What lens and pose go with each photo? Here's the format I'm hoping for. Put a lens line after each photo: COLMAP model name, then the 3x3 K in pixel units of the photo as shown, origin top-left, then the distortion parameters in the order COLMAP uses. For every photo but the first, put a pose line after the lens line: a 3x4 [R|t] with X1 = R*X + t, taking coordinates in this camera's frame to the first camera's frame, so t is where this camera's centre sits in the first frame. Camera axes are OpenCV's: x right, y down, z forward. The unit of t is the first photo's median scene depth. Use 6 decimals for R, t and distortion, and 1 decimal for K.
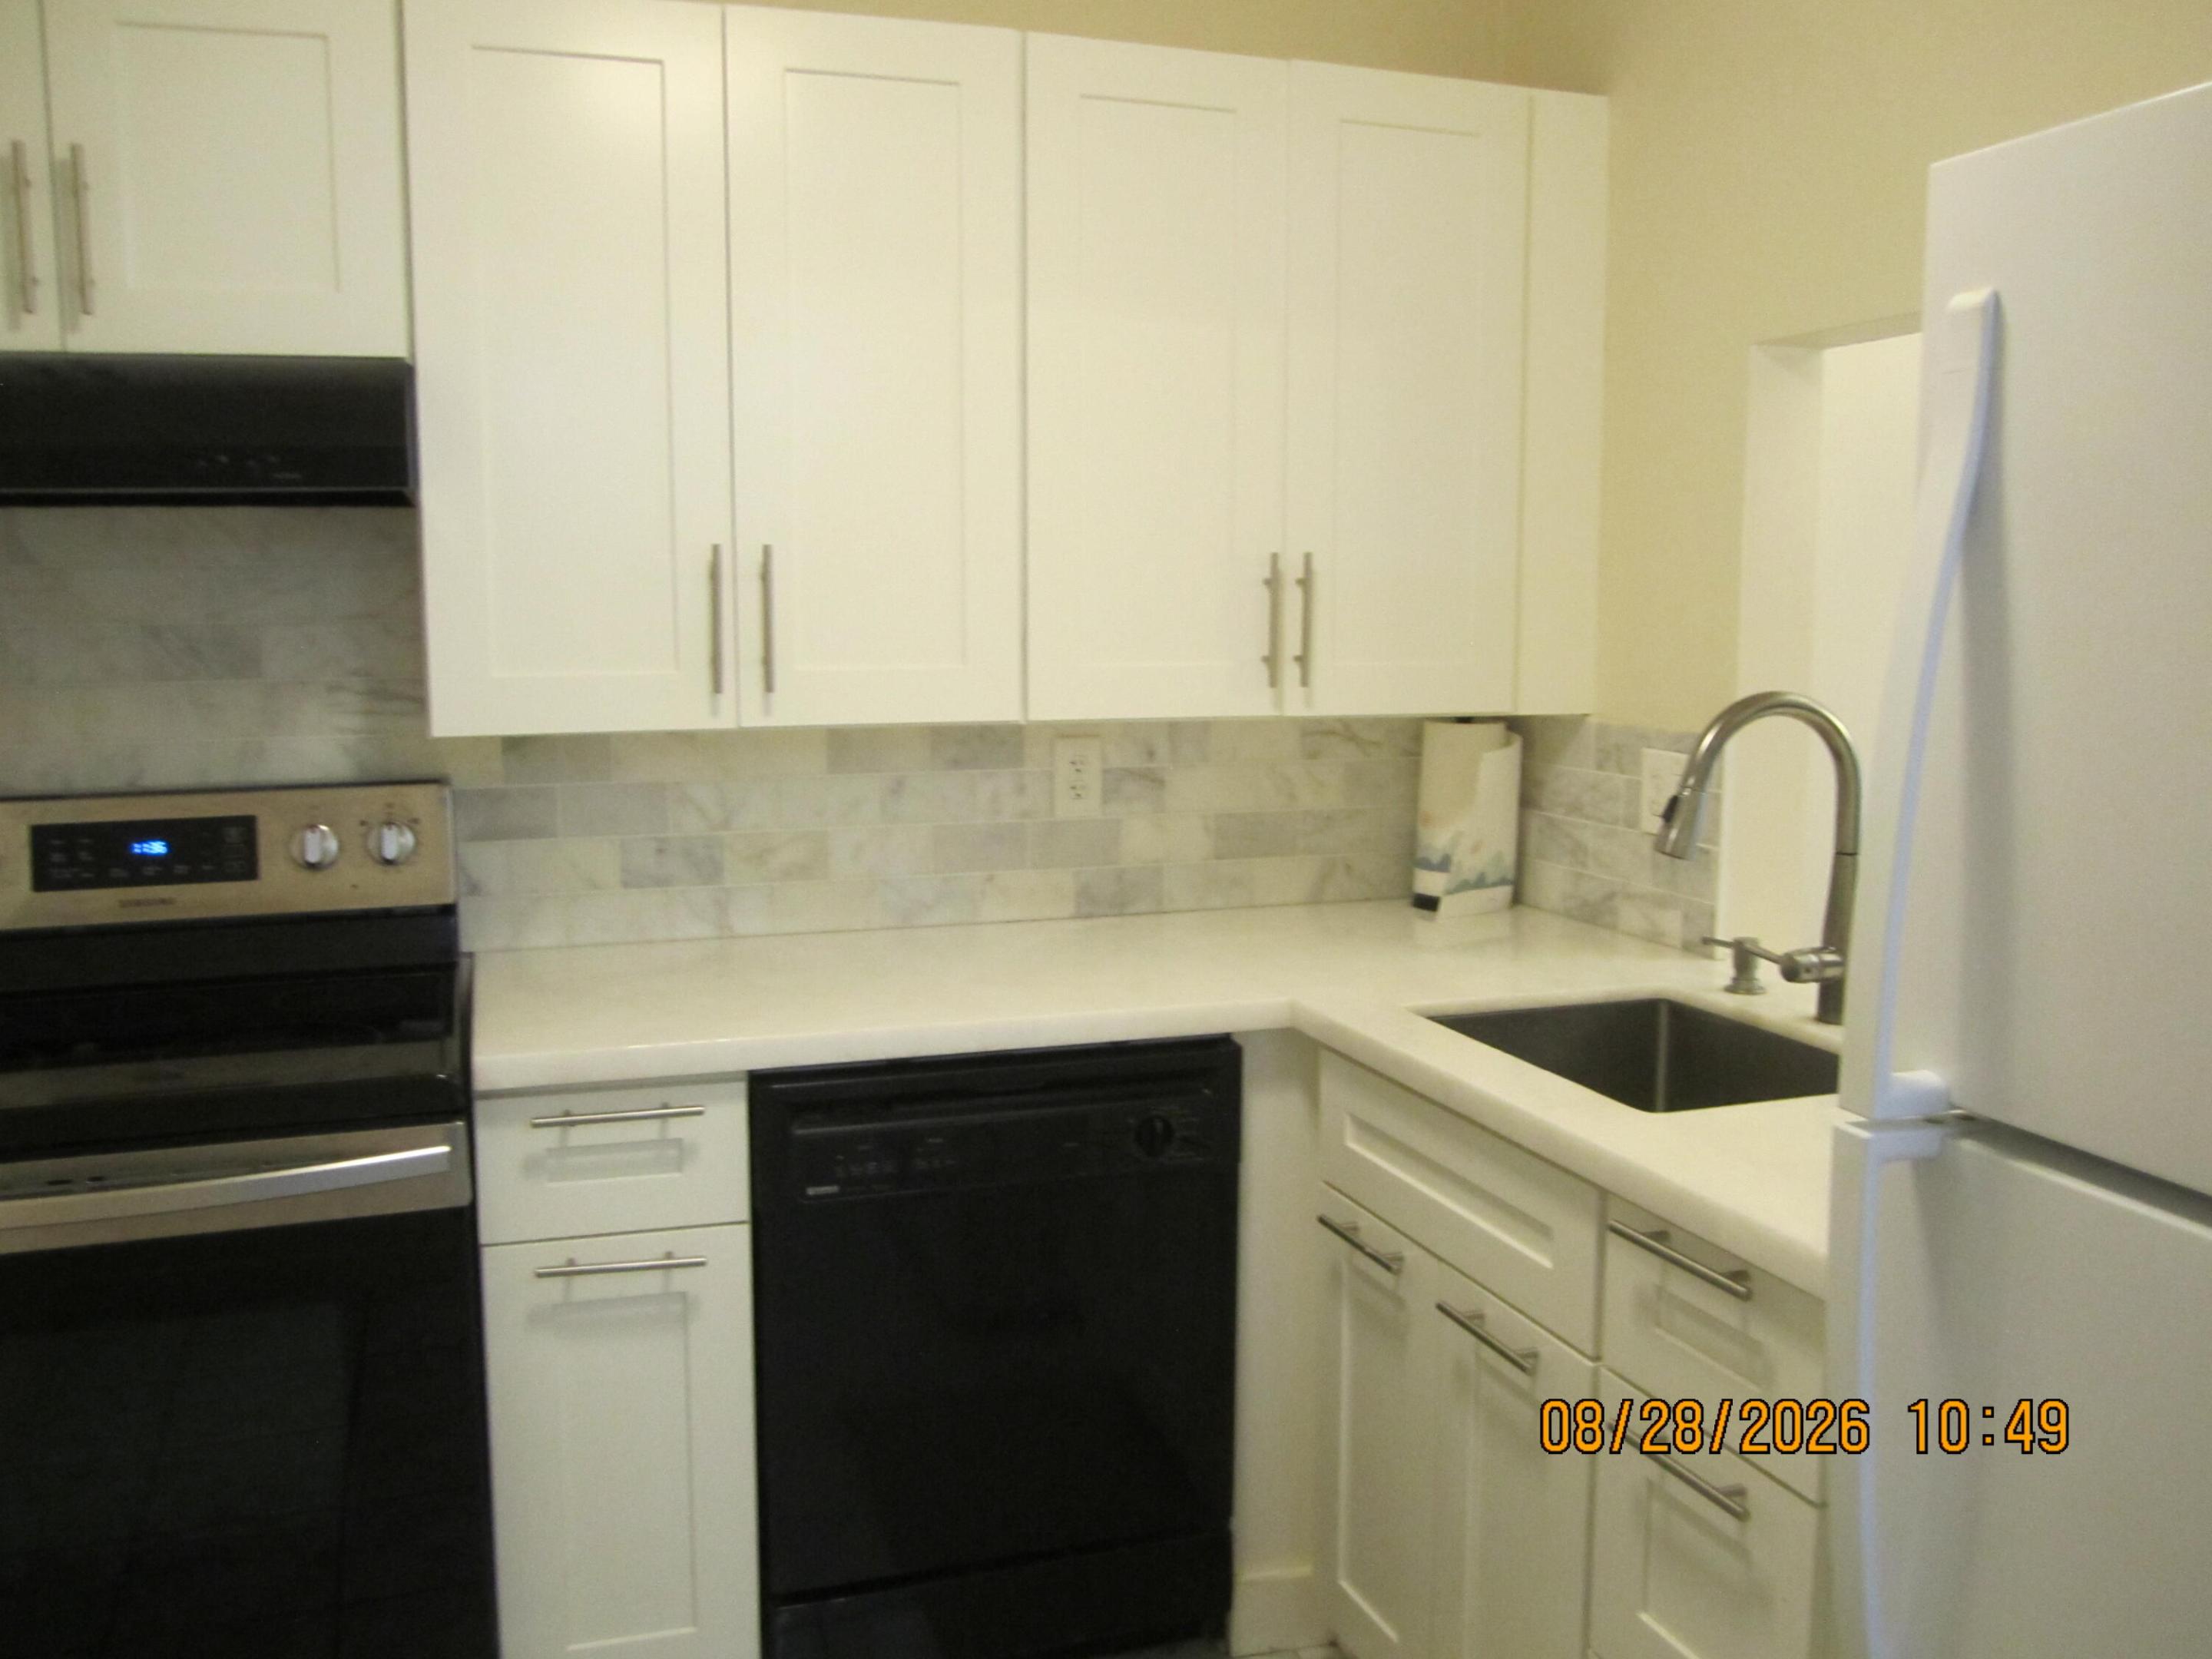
lens RADIAL K [[1839.4, 0, 1102.9], [0, 1839.4, 816.5], [0, 0, 1]] dist [-0.056986, 0.018851]
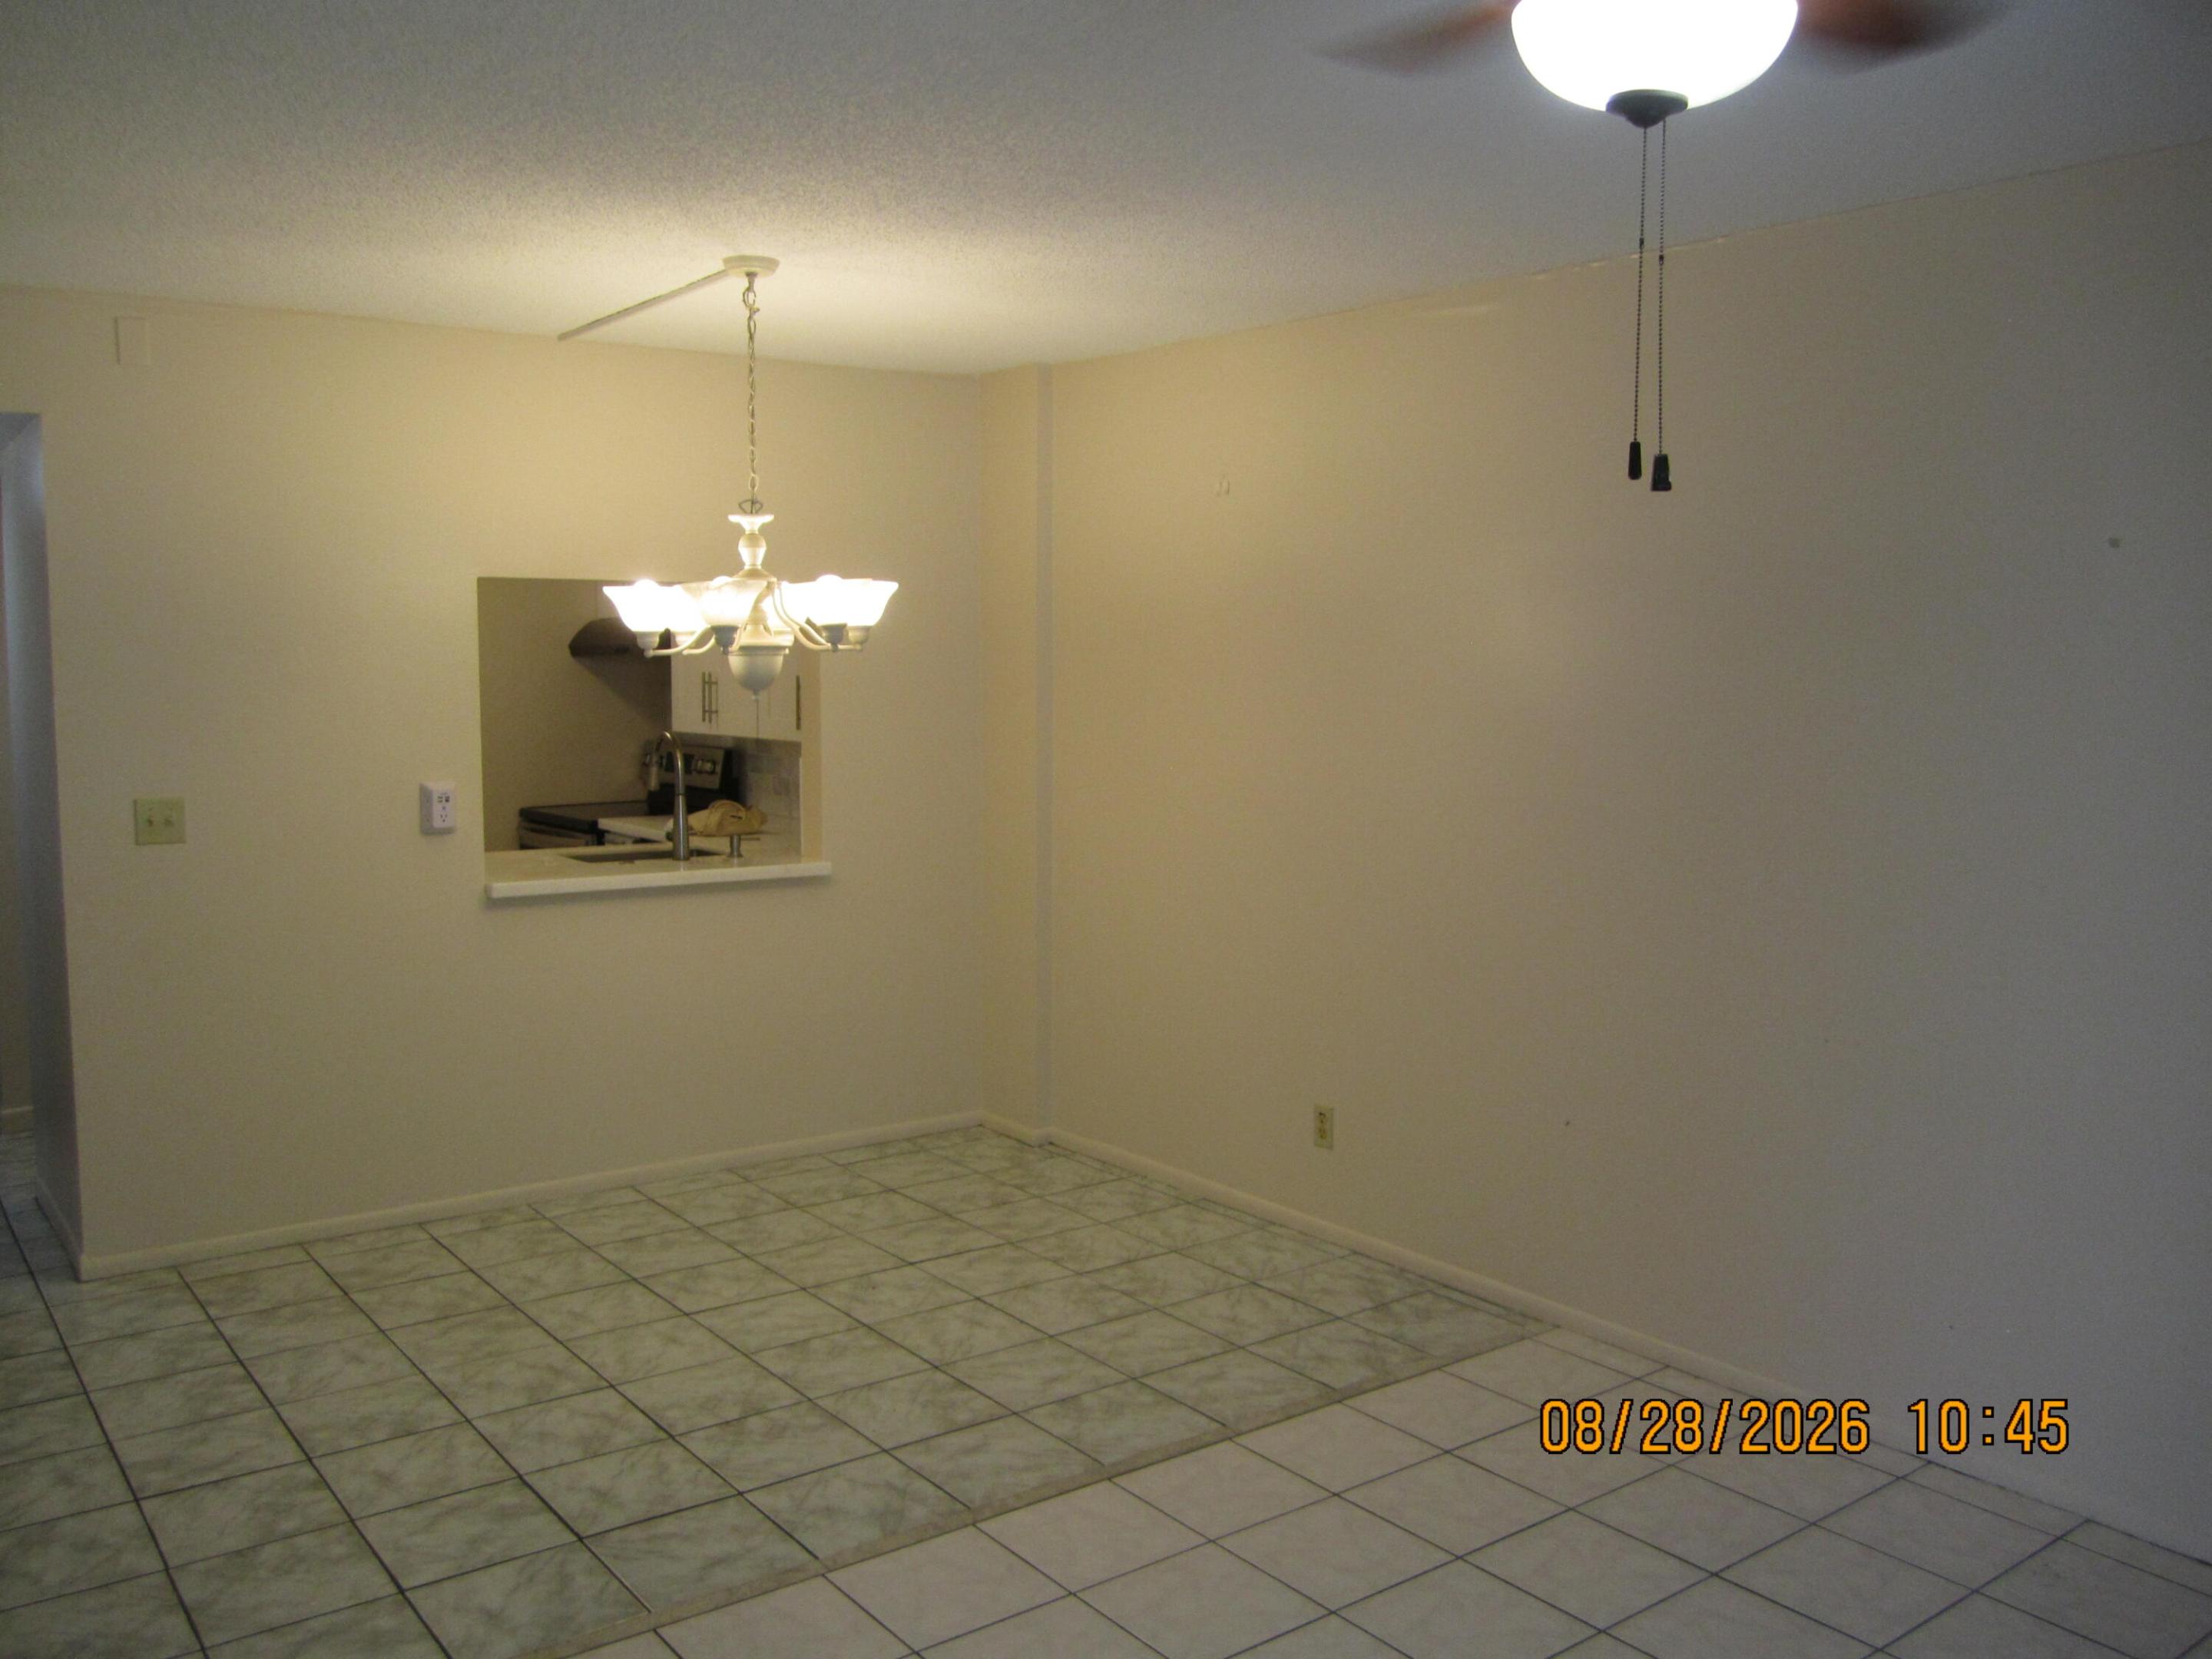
lens RADIAL K [[1819.3, 0, 1106.0], [0, 1819.3, 829.5], [0, 0, 1]] dist [-0.040351, -0.005909]
pose [[0.313110, 0.100319, -0.944404, 2.692553], [-0.118452, 0.990766, 0.065972, -0.159949], [0.942301, 0.091210, 0.322101, 0.659024]]
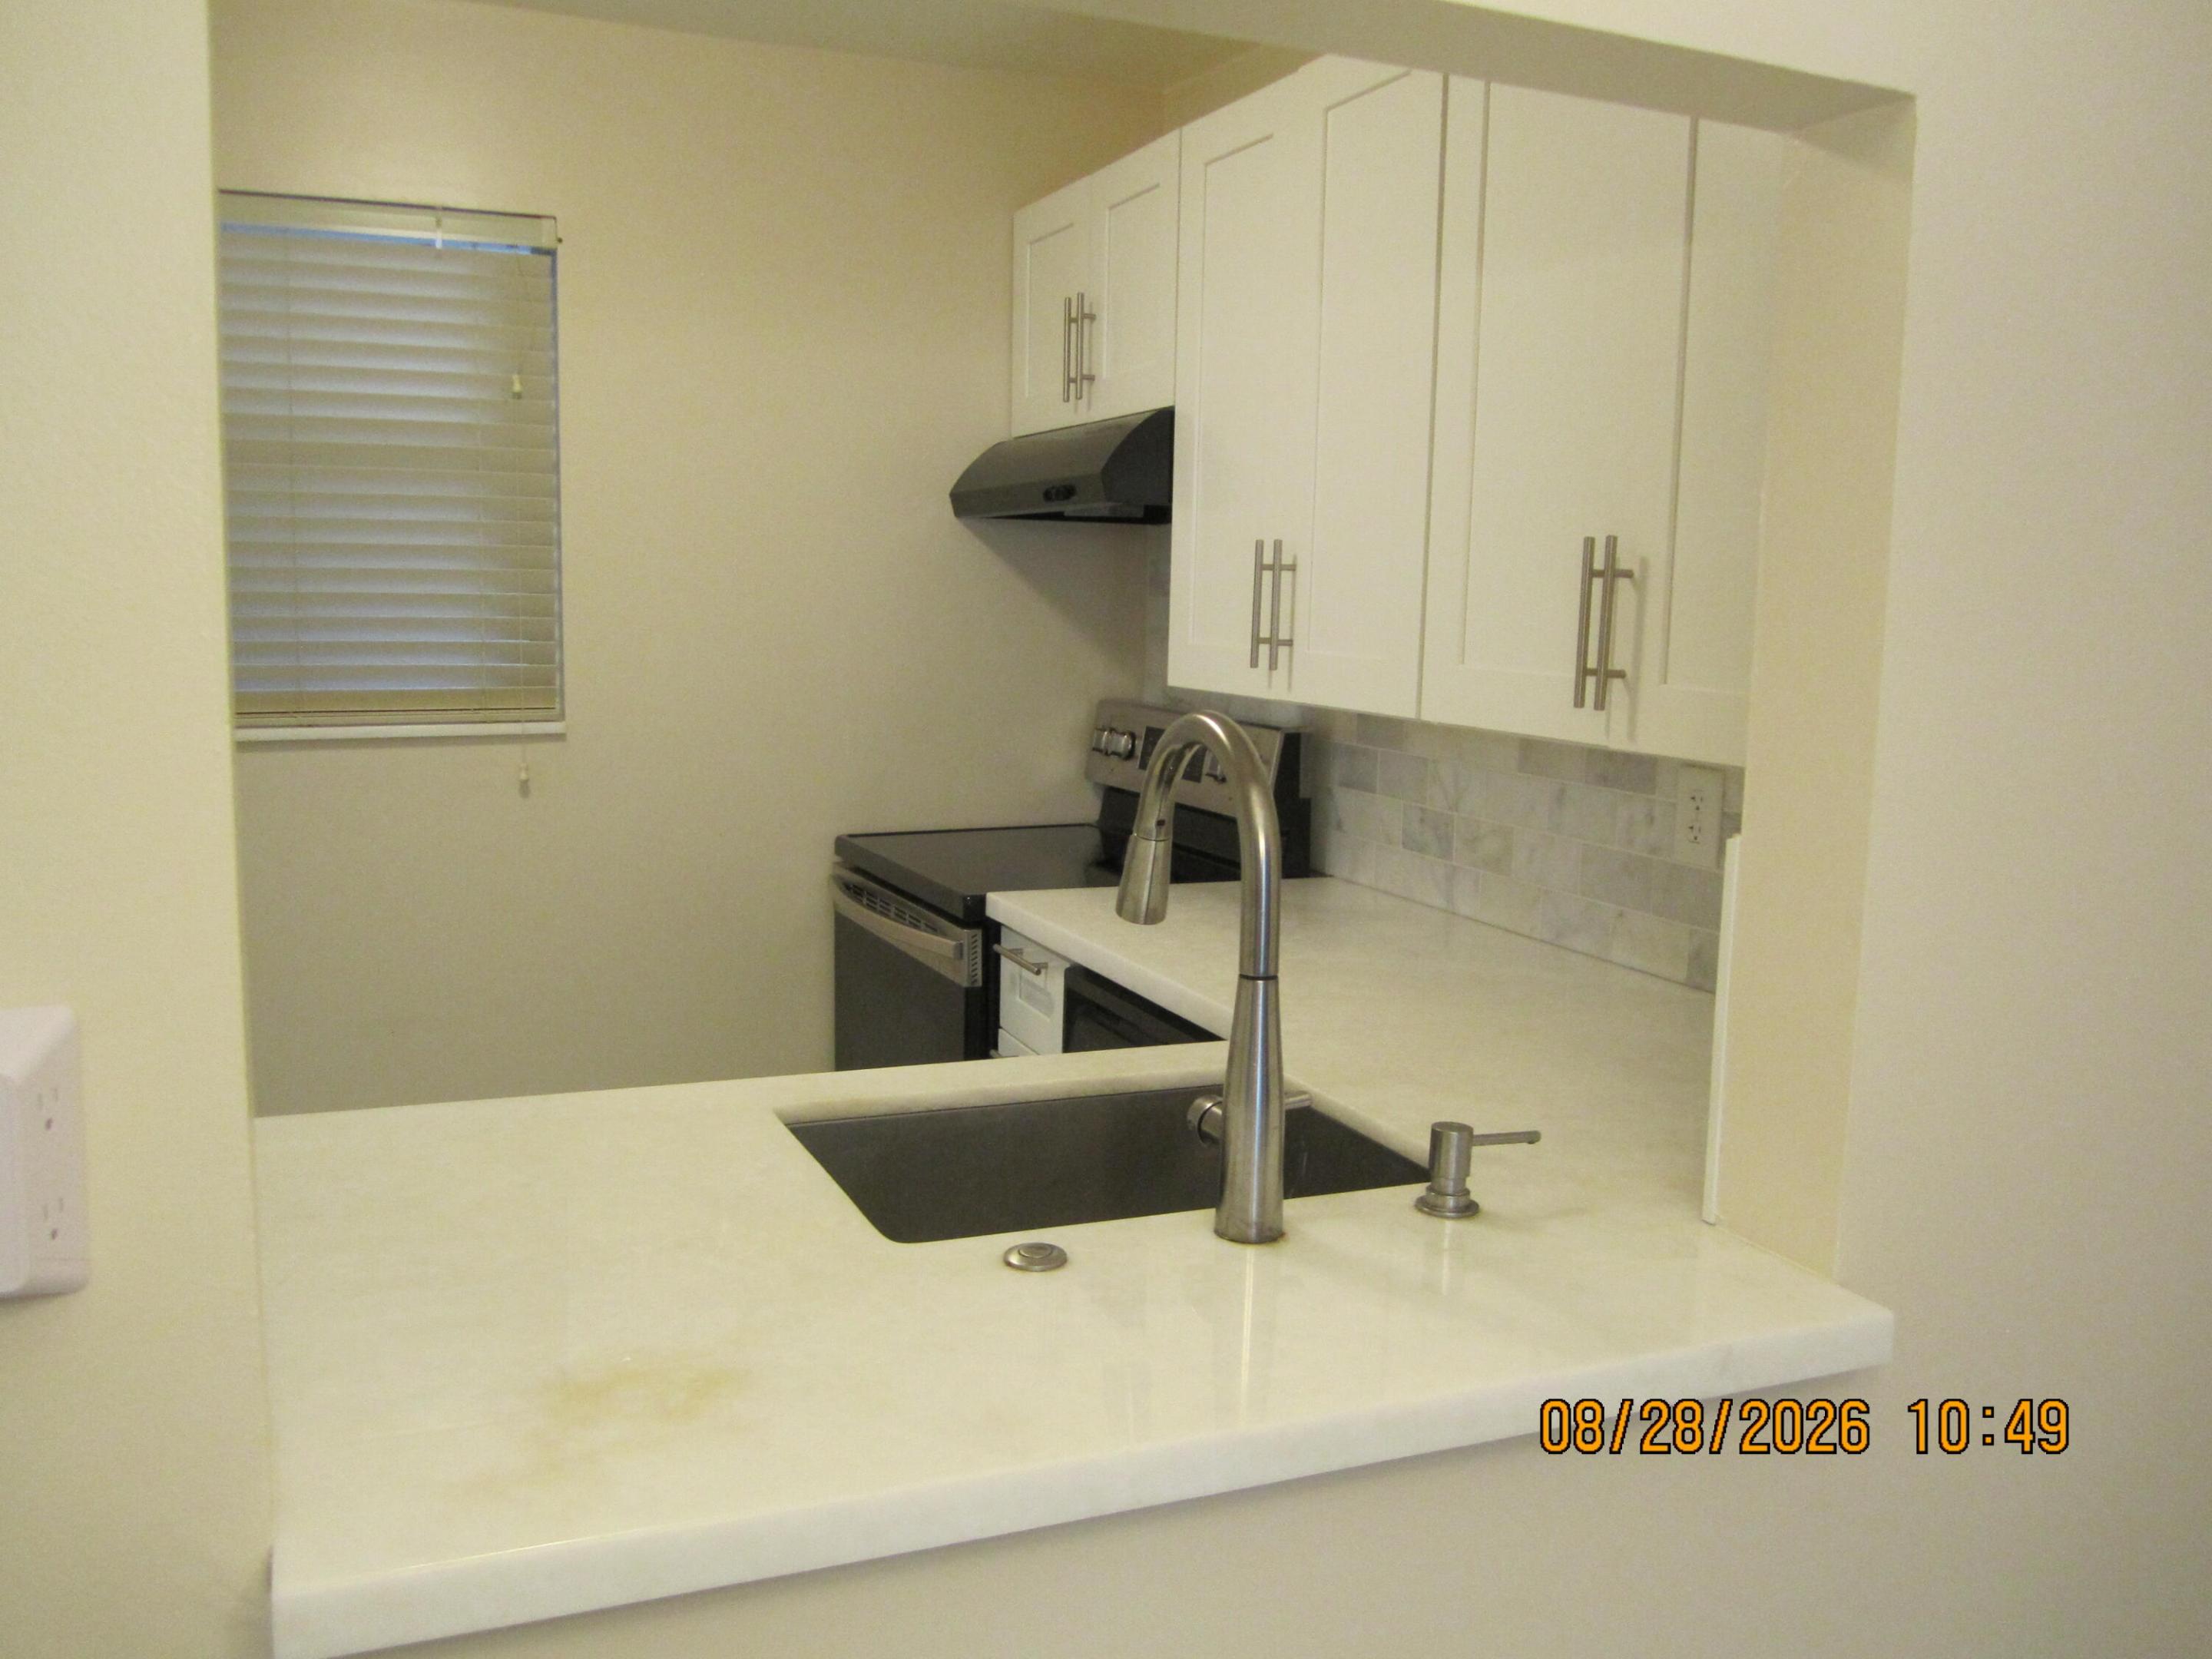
lens RADIAL K [[1819.3, 0, 1106.0], [0, 1819.3, 829.5], [0, 0, 1]] dist [-0.040351, -0.005909]
pose [[0.083884, 0.135646, -0.987200, 0.905076], [-0.146563, 0.981597, 0.122422, -0.089920], [0.985638, 0.134418, 0.102221, 0.773688]]
